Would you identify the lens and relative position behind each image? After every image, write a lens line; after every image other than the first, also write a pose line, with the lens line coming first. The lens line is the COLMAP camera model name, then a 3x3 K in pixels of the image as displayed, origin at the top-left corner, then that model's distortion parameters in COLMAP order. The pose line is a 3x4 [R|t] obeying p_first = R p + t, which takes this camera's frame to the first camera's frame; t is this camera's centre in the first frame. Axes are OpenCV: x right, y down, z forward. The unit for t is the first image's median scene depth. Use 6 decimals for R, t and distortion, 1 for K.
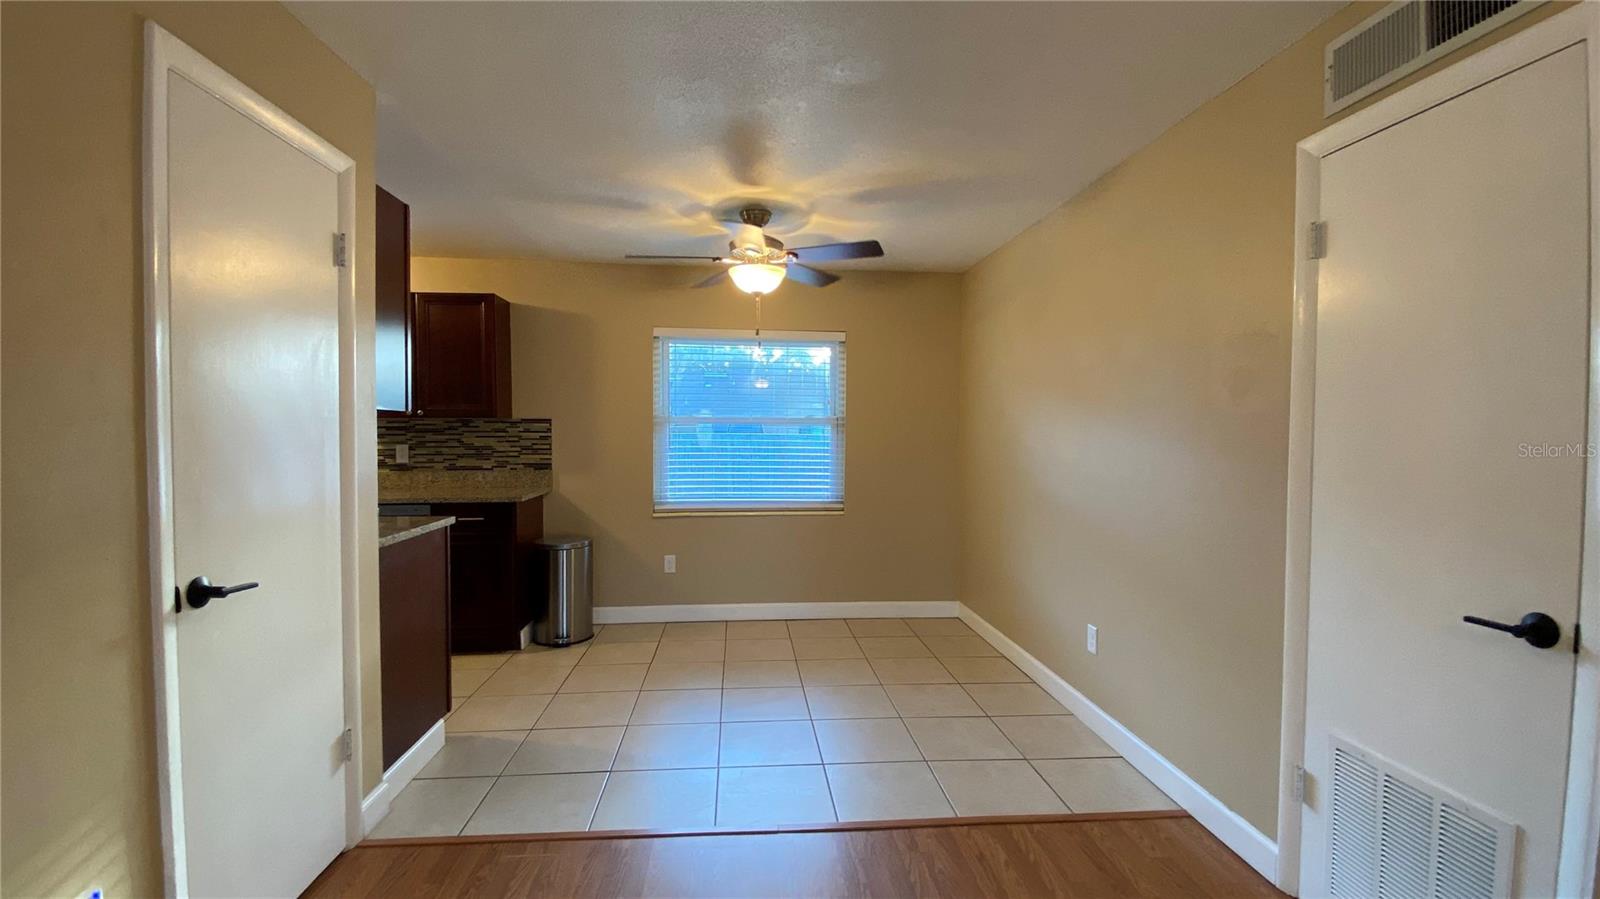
lens RADIAL K [[684.4, 0, 791.2], [0, 684.4, 444.2], [0, 0, 1]] dist [0.065035, -0.045052]
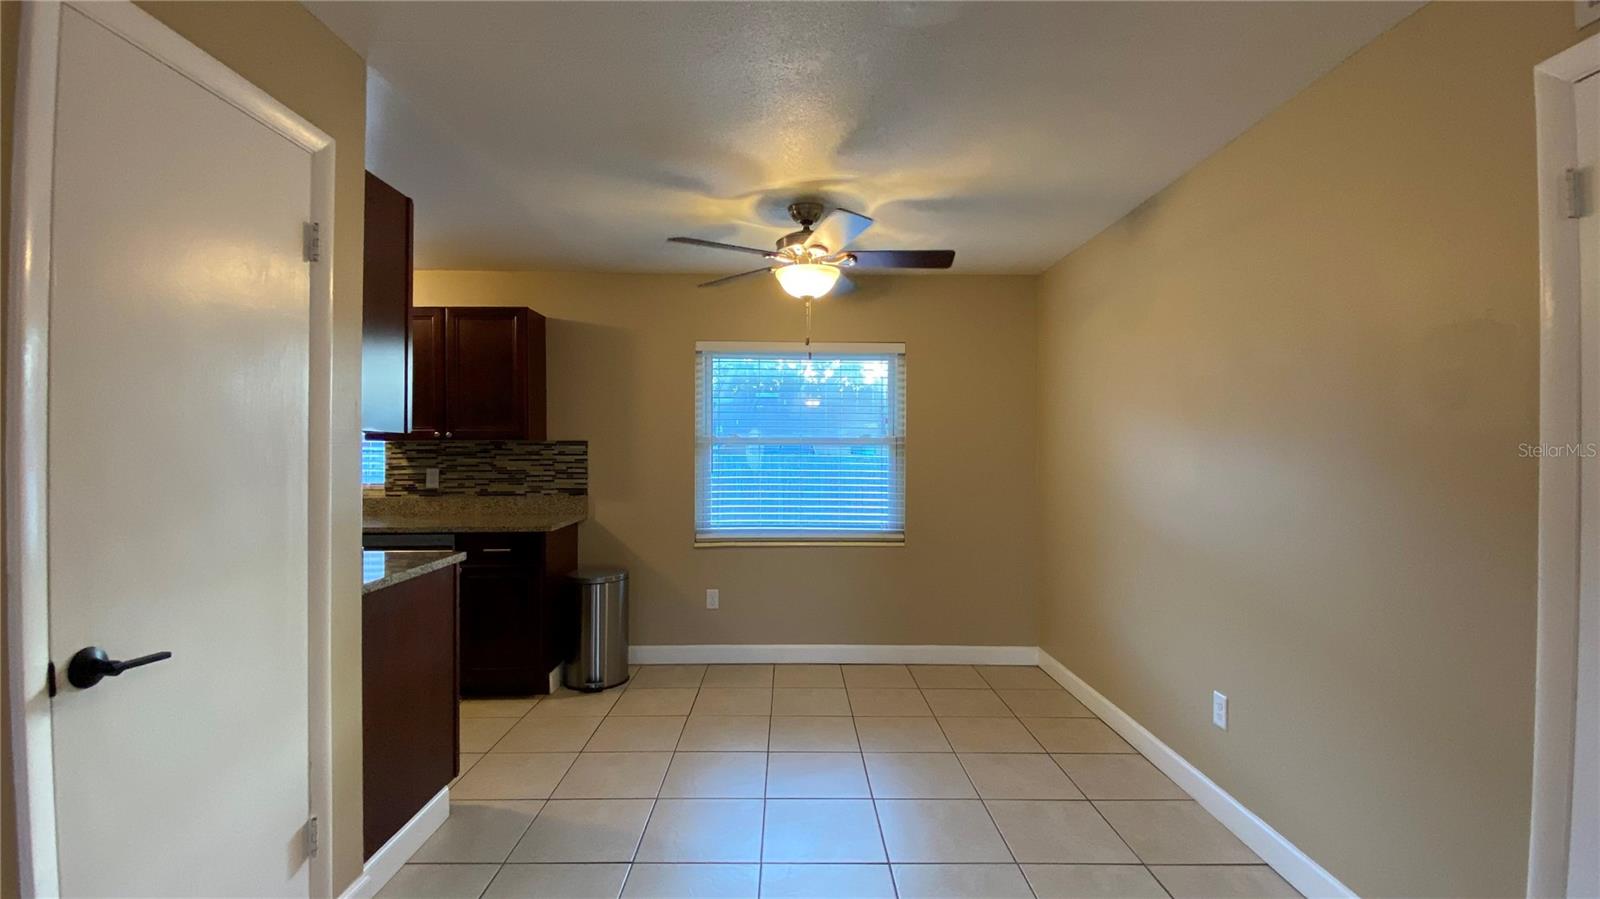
lens RADIAL K [[684.4, 0, 791.2], [0, 684.4, 444.2], [0, 0, 1]] dist [0.065035, -0.045052]
pose [[0.997158, -0.003031, -0.075281, -0.003176], [0.000811, 0.999564, -0.029501, -0.004219], [0.075337, 0.029356, 0.996726, 0.095435]]
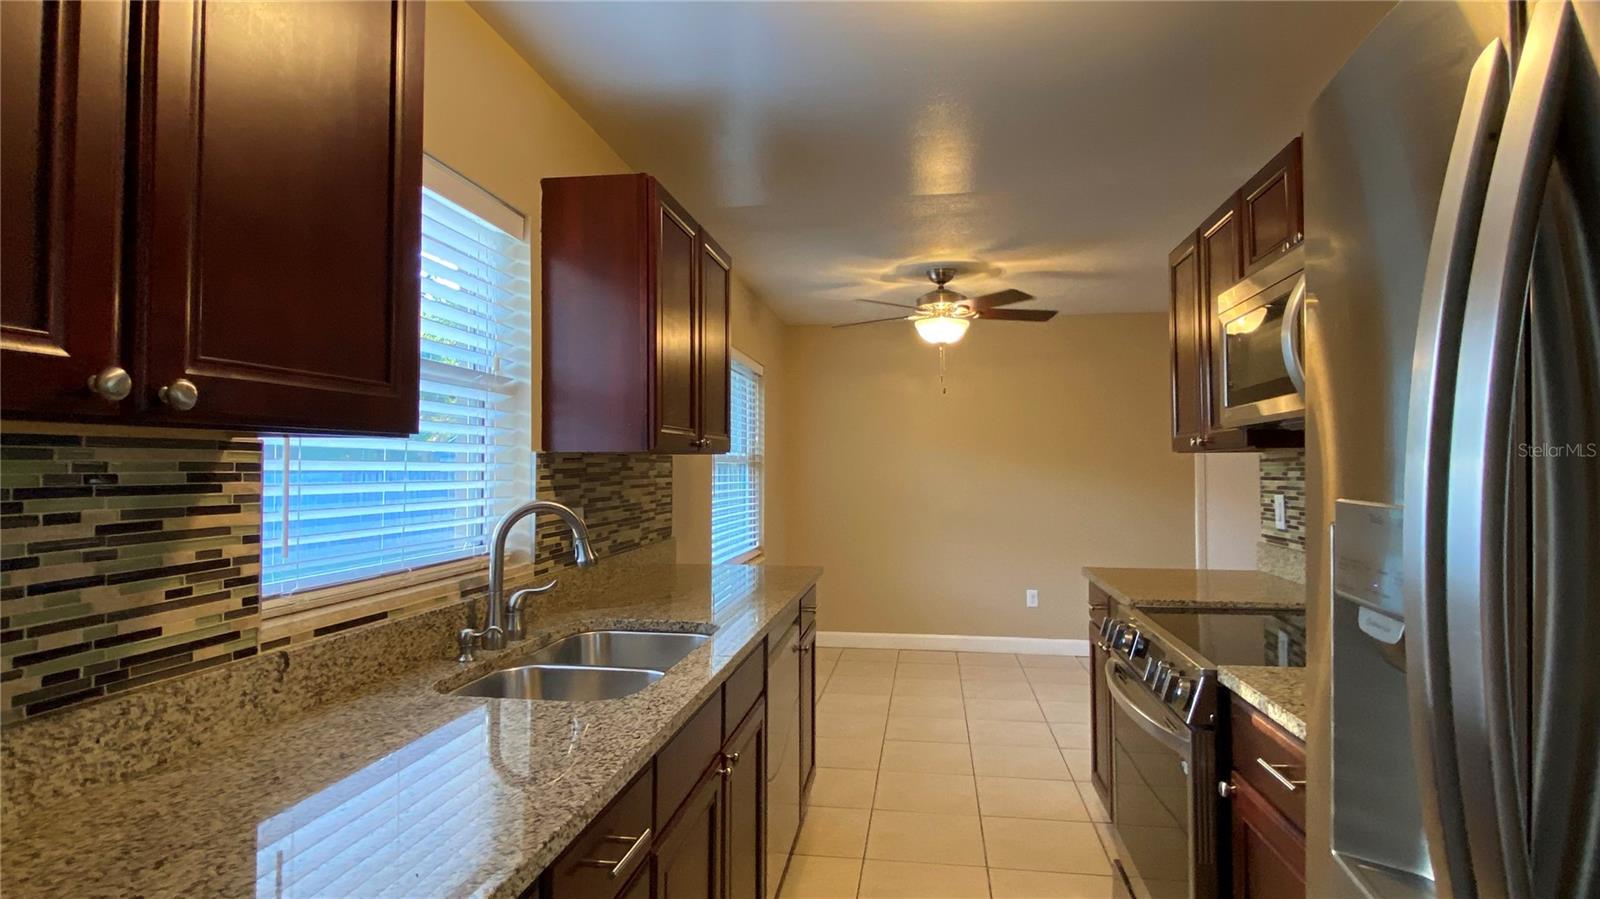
lens RADIAL K [[827.2, 0, 798.1], [0, 827.2, 440.4], [0, 0, 1]] dist [0.041476, -0.045037]
pose [[0.237973, 0.027516, 0.970882, -1.063751], [0.022395, 0.999177, -0.033807, -0.022181], [-0.971013, 0.029789, 0.237161, 0.715963]]
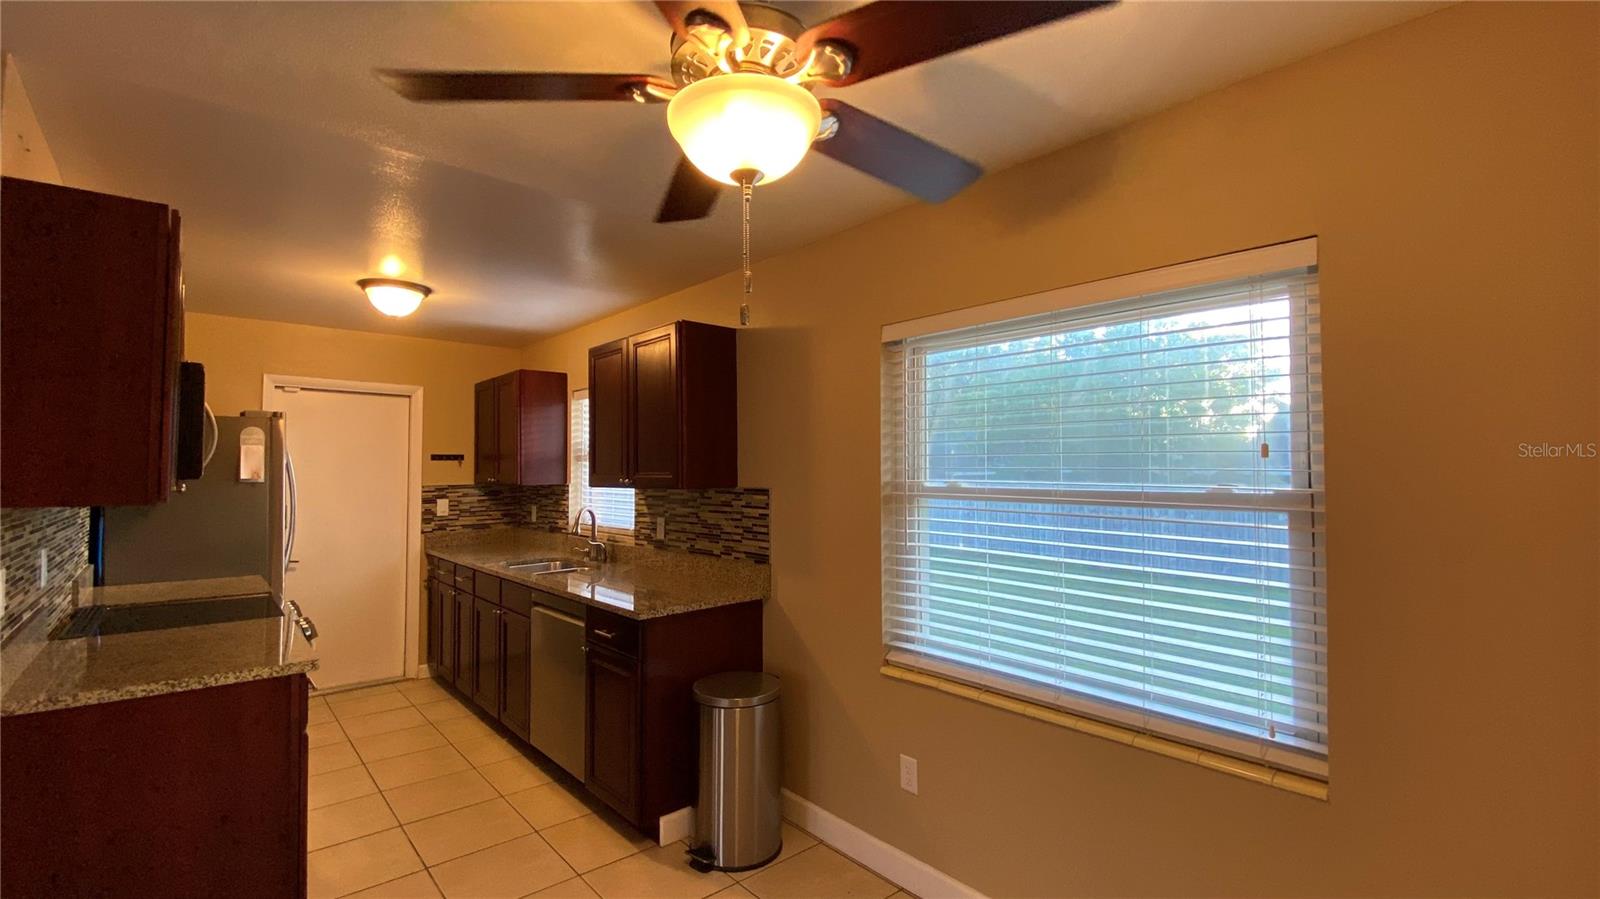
lens RADIAL K [[684.4, 0, 791.2], [0, 684.4, 444.2], [0, 0, 1]] dist [0.065035, -0.045052]
pose [[0.591936, -0.036822, -0.805143, 0.205414], [-0.011475, 0.998470, -0.054100, -0.044553], [0.805903, 0.041263, 0.590608, 0.627644]]
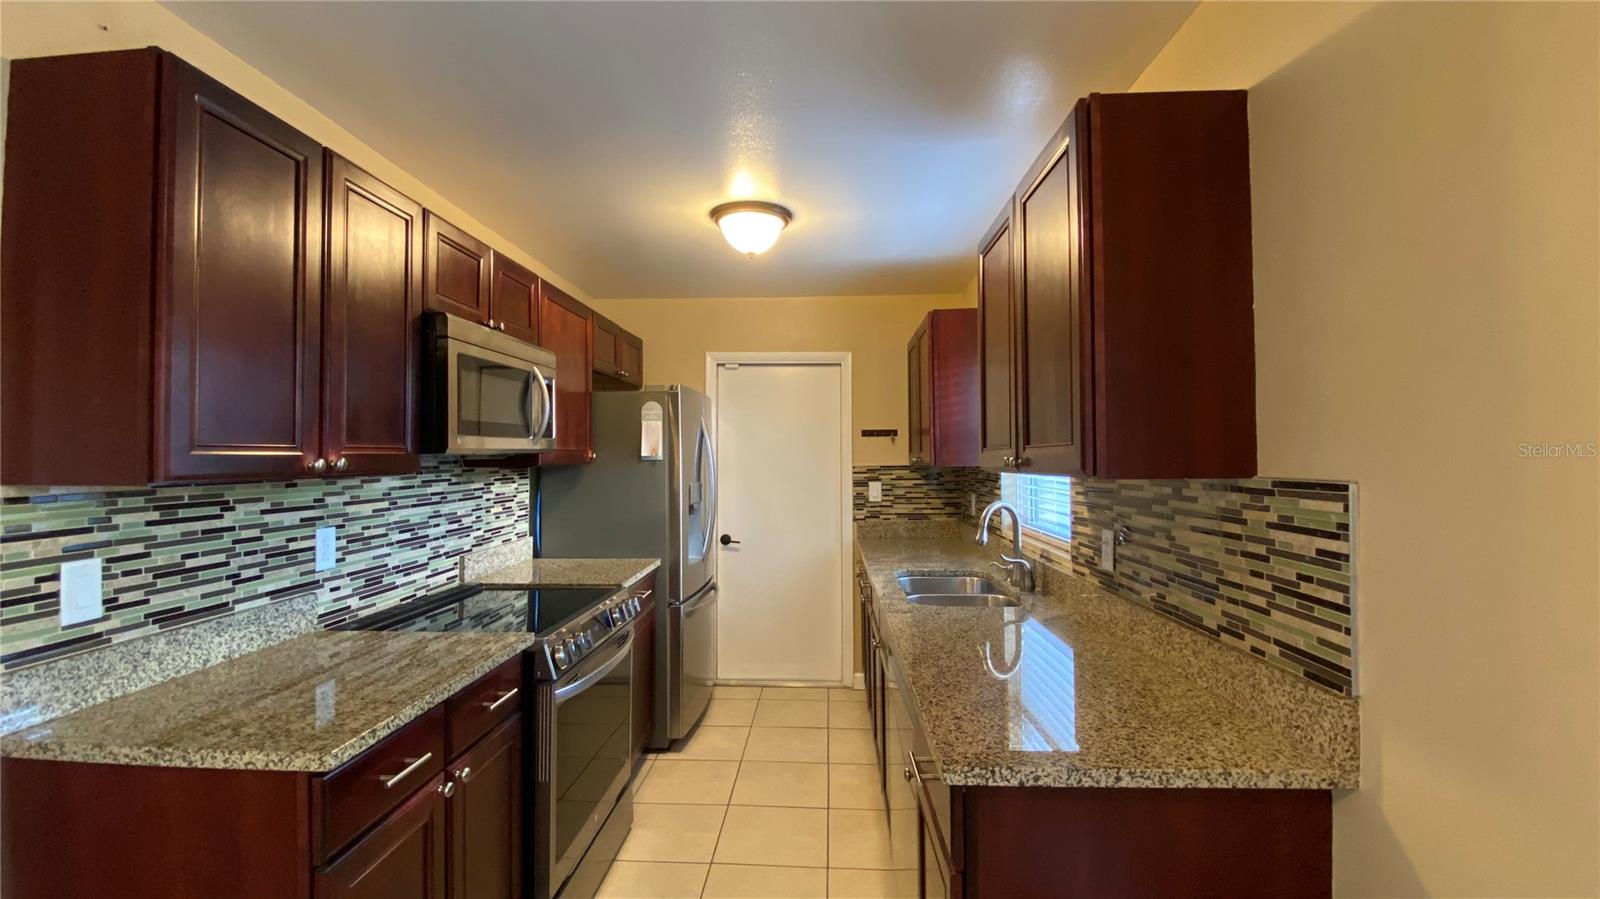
lens RADIAL K [[684.4, 0, 791.2], [0, 684.4, 444.2], [0, 0, 1]] dist [0.065035, -0.045052]
pose [[-0.136570, -0.020148, -0.990425, -0.083046], [-0.016444, 0.999702, -0.018069, -0.043156], [0.990494, 0.013819, -0.136861, 0.850811]]
